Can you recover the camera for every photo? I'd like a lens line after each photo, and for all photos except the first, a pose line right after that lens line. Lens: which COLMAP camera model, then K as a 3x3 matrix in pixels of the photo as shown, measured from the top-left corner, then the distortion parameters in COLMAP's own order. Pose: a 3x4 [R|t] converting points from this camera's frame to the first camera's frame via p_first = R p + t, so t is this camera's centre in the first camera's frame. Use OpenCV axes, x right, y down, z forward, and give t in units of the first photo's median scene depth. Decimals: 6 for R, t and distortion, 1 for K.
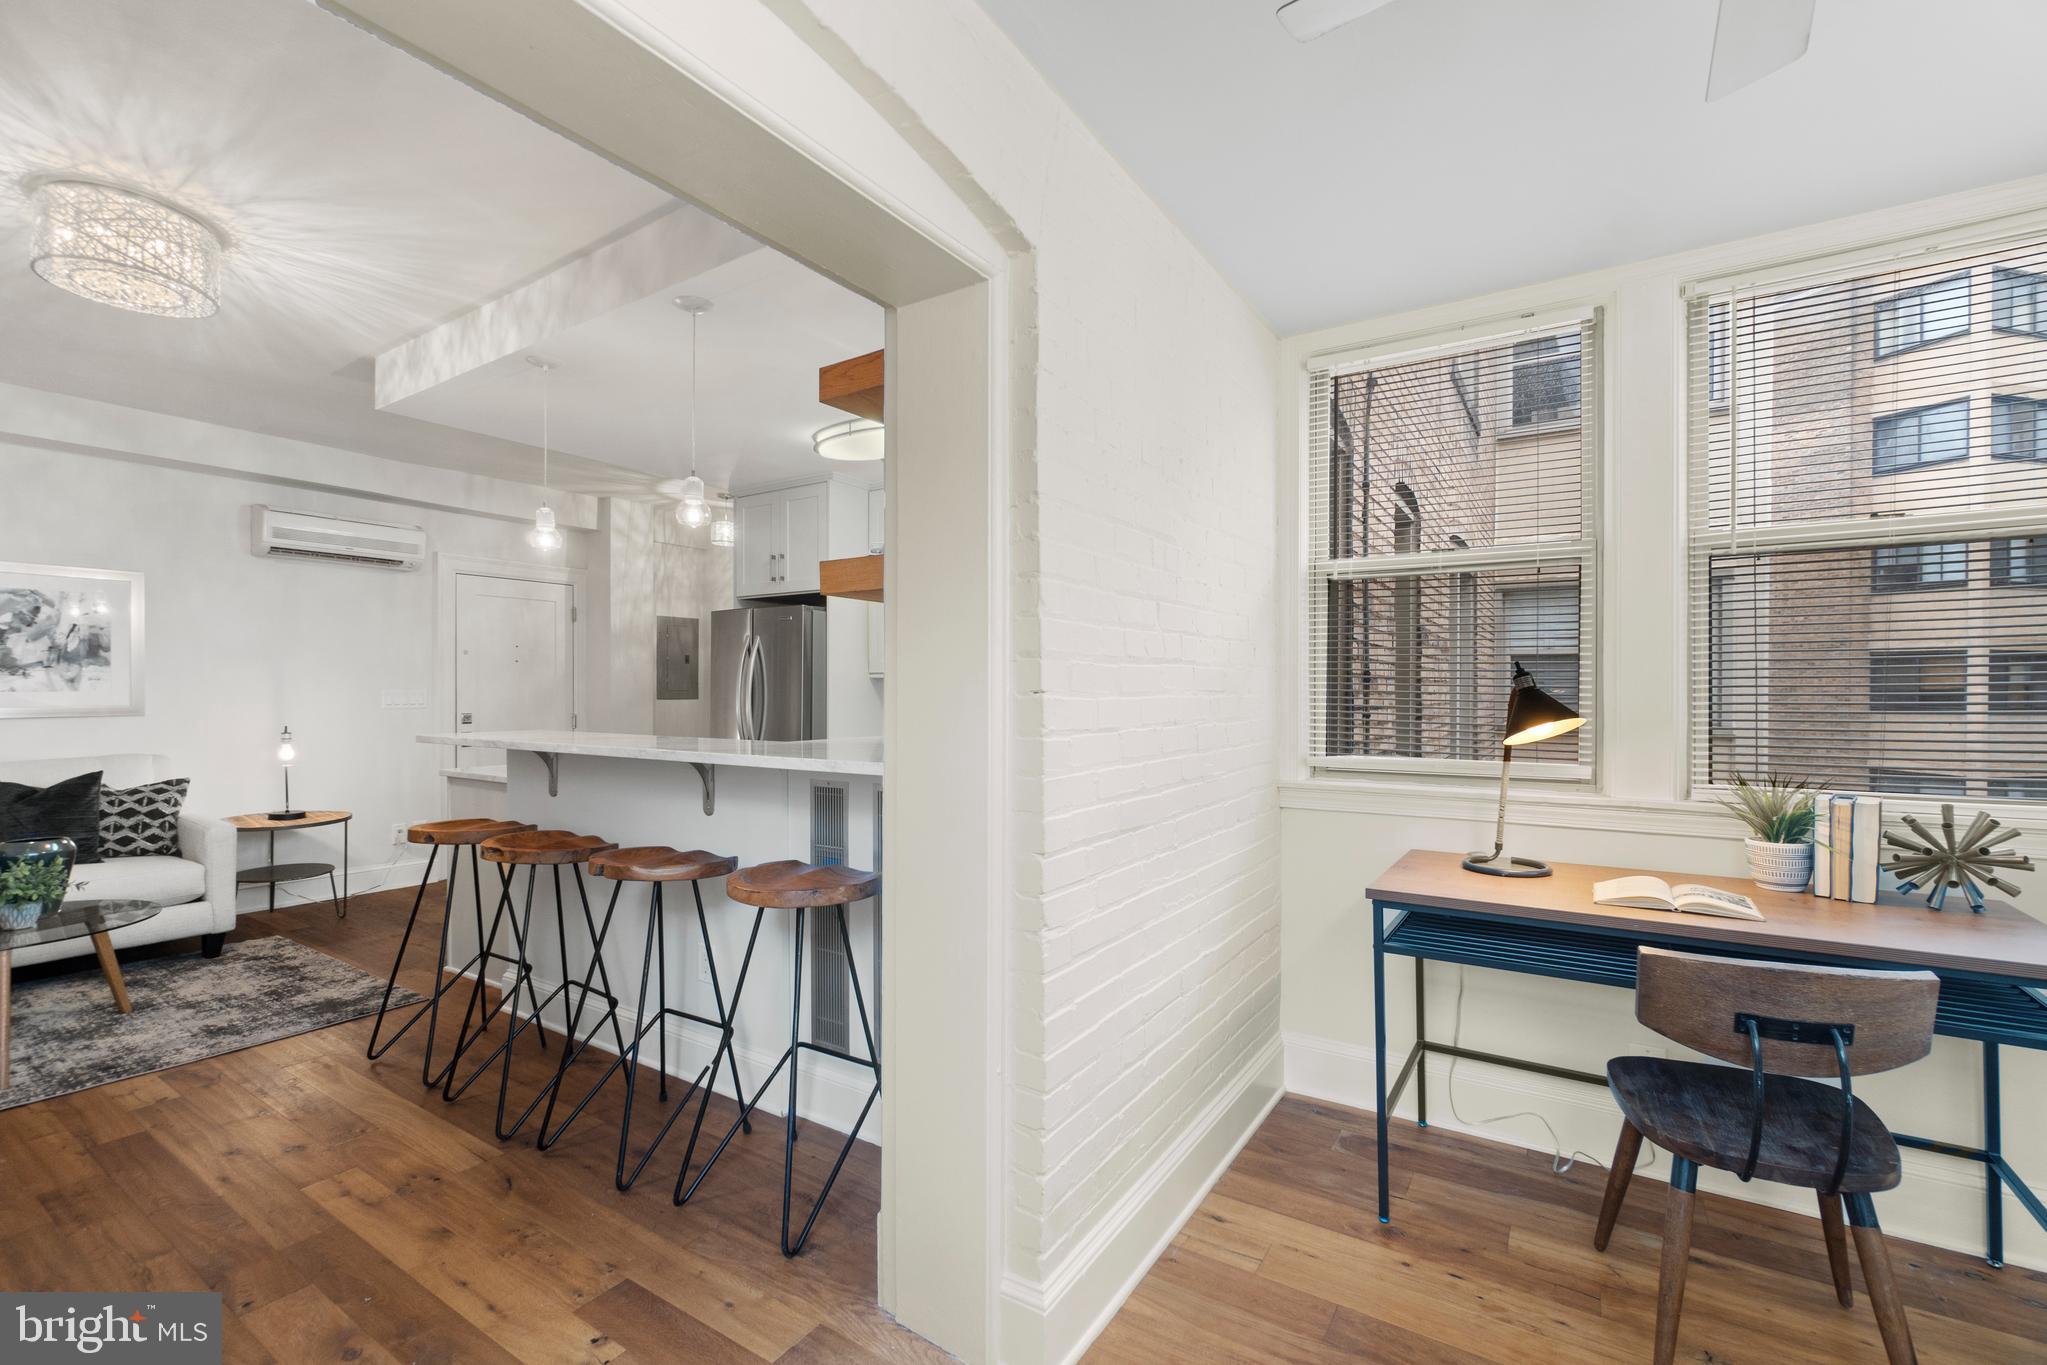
lens RADIAL K [[887.9, 0, 1015.3], [0, 887.9, 699.8], [0, 0, 1]] dist [-0.001291, -0.000591]
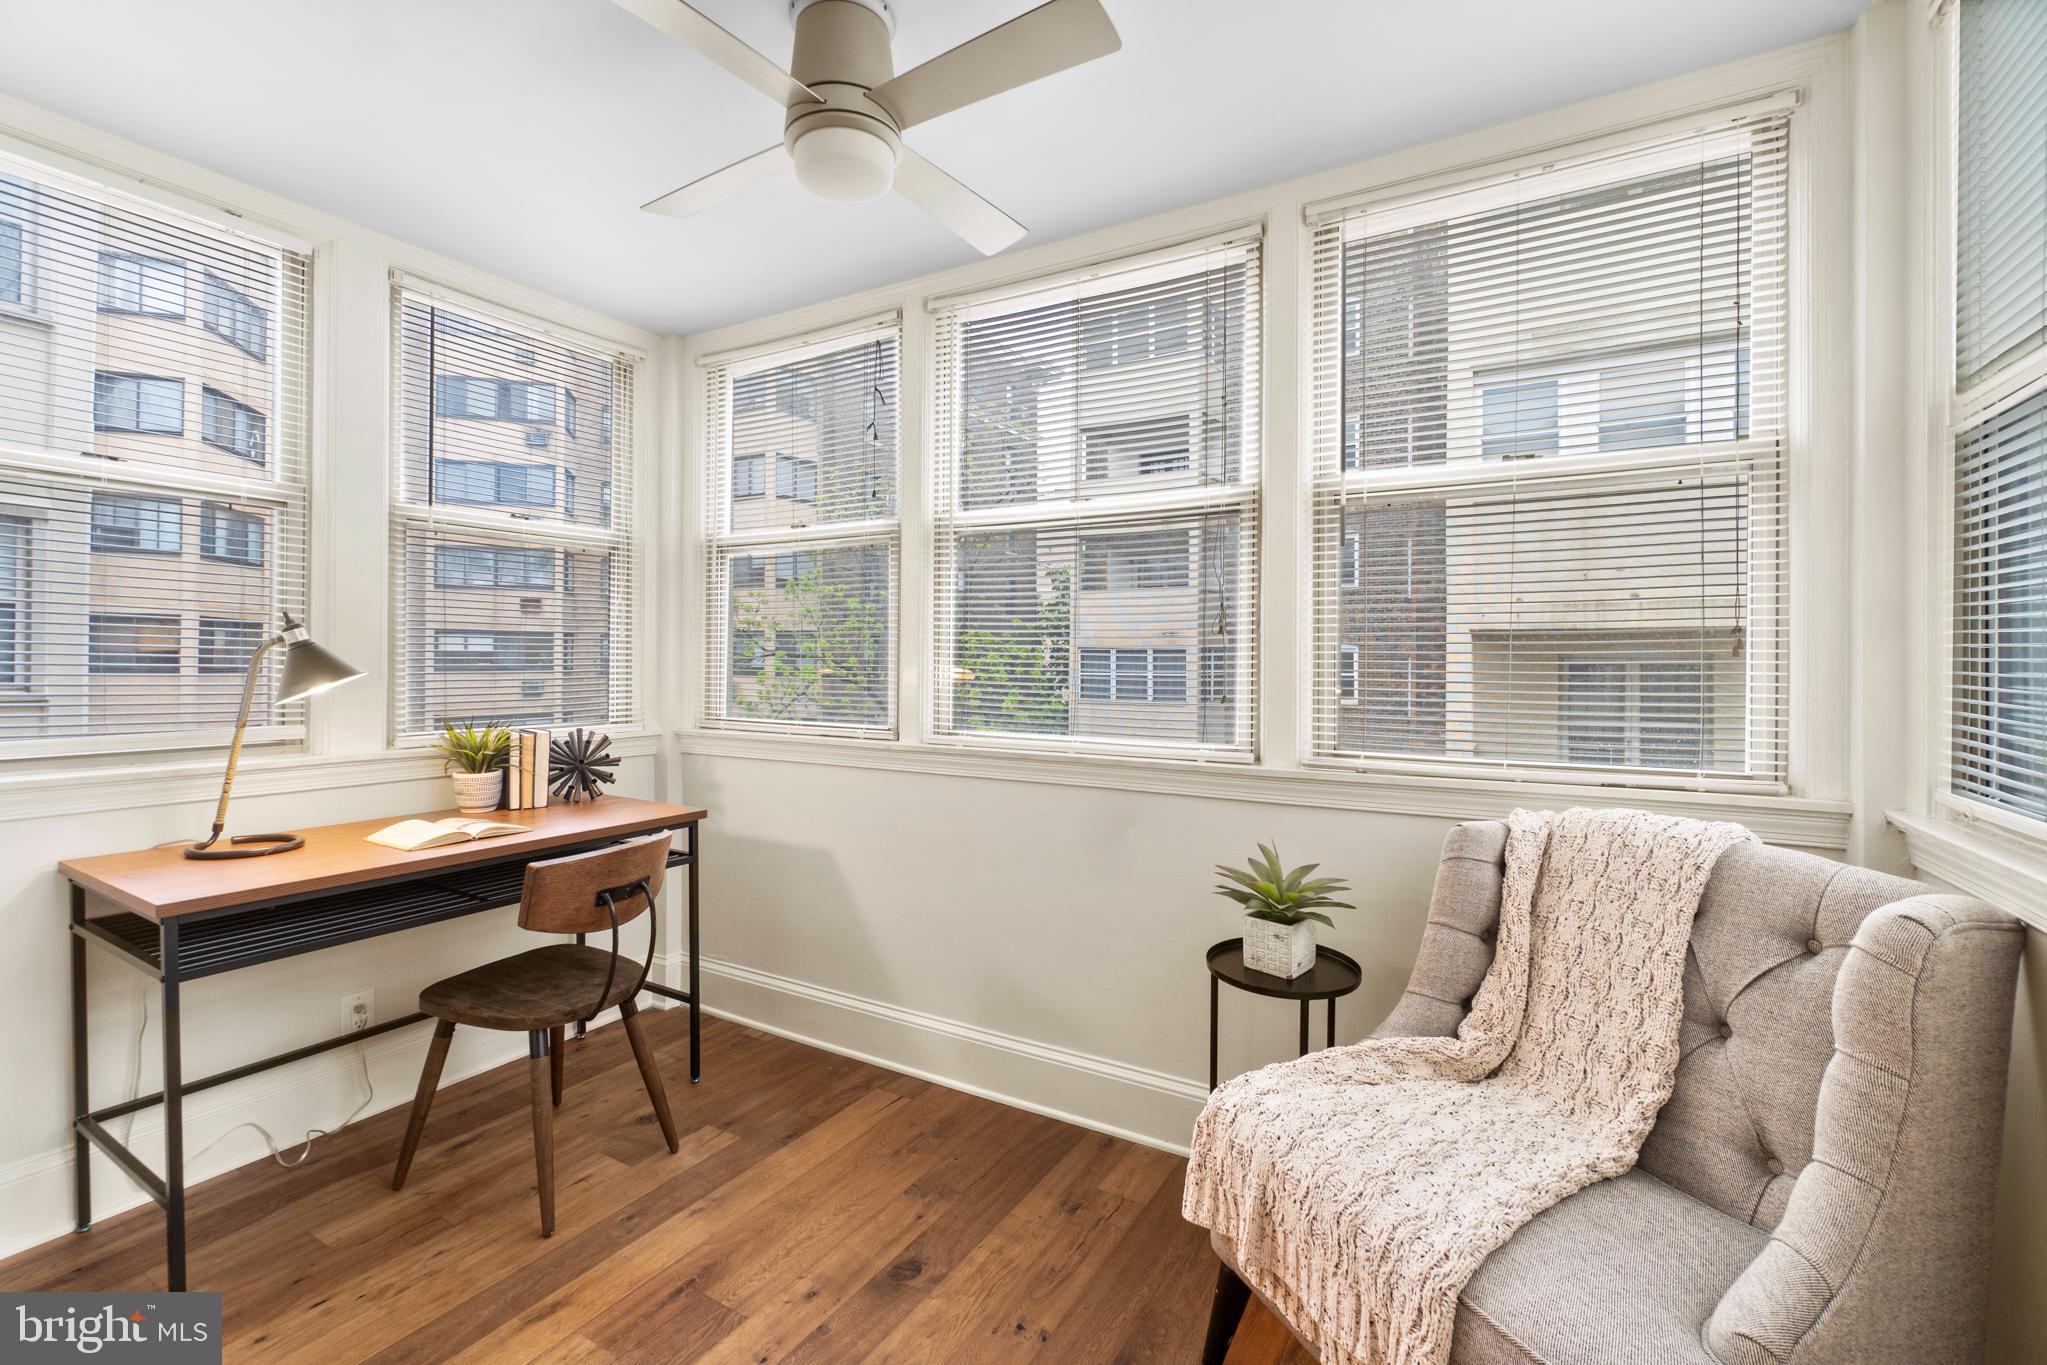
lens RADIAL K [[887.9, 0, 1025.5], [0, 887.9, 664.5], [0, 0, 1]] dist [-0.001291, -0.000591]
pose [[-0.055877, -0.001469, 0.998437, -0.361576], [-0.000041, 0.999999, 0.001469, 0.009274], [-0.998438, 0.000041, -0.055877, 0.294399]]
